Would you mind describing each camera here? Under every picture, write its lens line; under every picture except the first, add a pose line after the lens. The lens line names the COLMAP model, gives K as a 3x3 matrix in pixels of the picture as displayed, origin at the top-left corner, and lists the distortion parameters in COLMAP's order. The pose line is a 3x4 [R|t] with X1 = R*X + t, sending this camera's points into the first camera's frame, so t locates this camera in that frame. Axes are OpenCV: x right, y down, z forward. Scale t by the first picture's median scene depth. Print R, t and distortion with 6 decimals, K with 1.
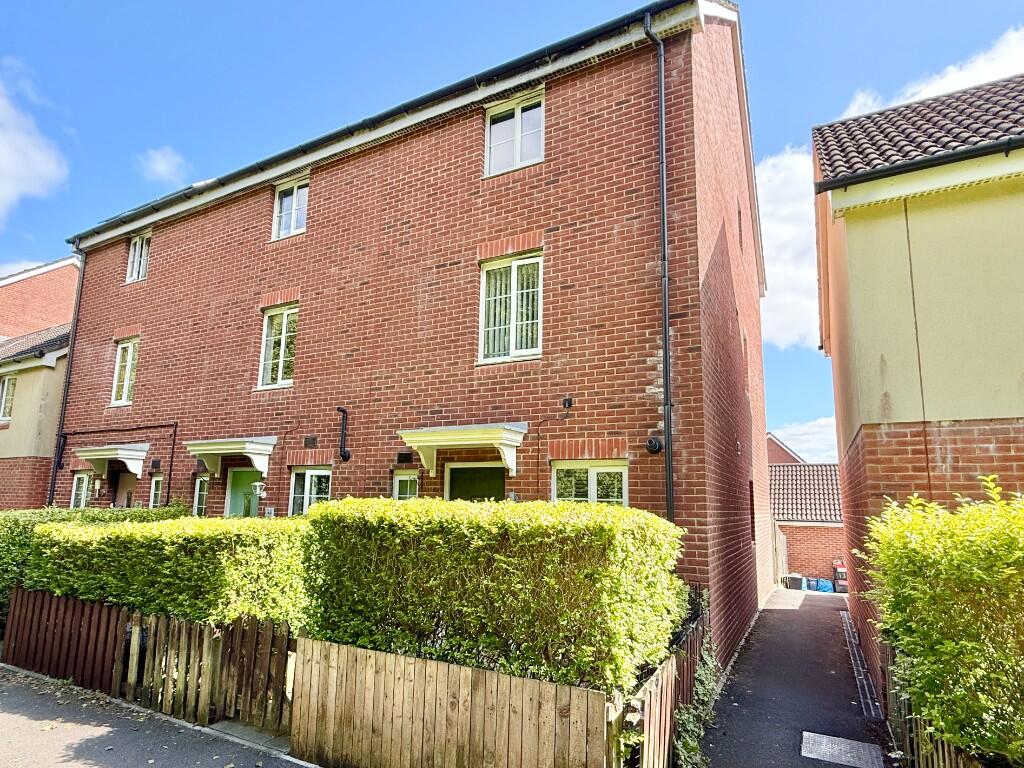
lens RADIAL K [[559.5, 0, 510.3], [0, 559.5, 384.8], [0, 0, 1]] dist [-0.000425, -0.000013]
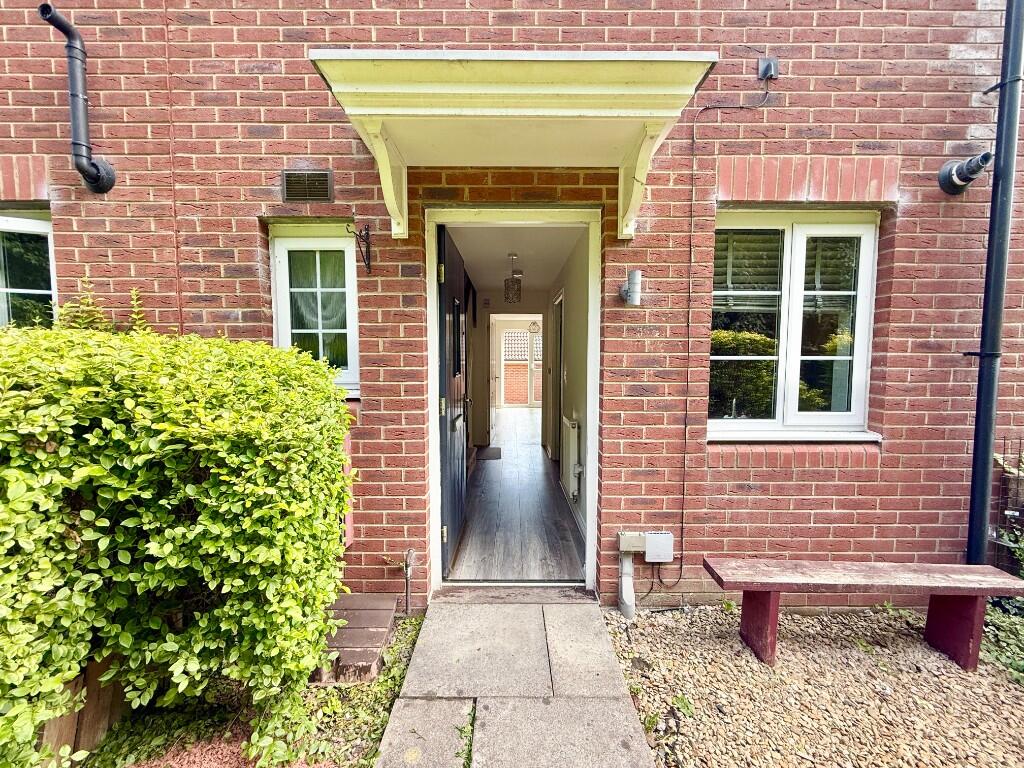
lens RADIAL K [[407.4, 0, 513.8], [0, 407.4, 382.4], [0, 0, 1]] dist [0.001837, 0.000452]
pose [[0.882153, -0.040182, 0.469246, -0.209470], [-0.083489, 0.967231, 0.239779, 0.189367], [-0.463504, -0.250698, 0.849891, 0.694436]]
